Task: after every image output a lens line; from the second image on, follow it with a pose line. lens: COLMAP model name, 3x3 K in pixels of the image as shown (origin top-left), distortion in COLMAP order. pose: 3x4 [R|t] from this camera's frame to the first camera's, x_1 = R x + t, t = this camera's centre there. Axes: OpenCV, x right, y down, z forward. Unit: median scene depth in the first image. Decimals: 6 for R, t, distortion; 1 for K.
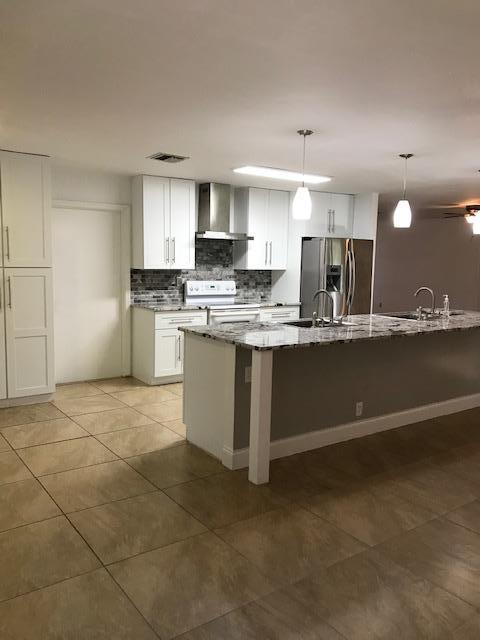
lens RADIAL K [[527.2, 0, 243.0], [0, 527.2, 318.5], [0, 0, 1]] dist [0.039226, -0.035287]
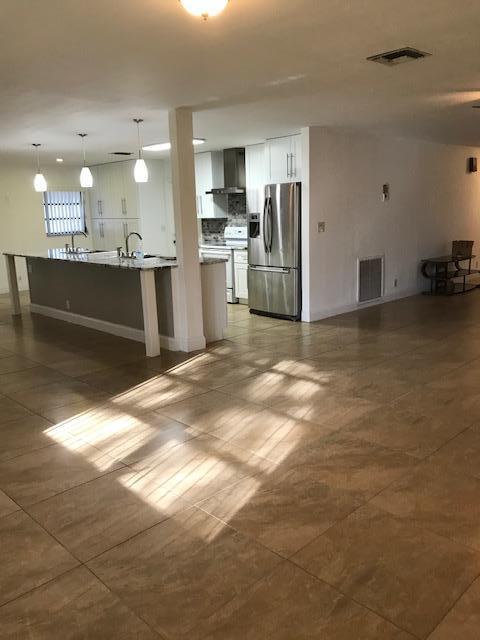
lens RADIAL K [[527.2, 0, 240.8], [0, 527.2, 320.0], [0, 0, 1]] dist [0.039226, -0.035287]
pose [[0.160577, 0.177628, -0.970909, 1.731754], [-0.083869, 0.982571, 0.165890, -0.089716], [0.983454, 0.054791, 0.172676, 1.135187]]
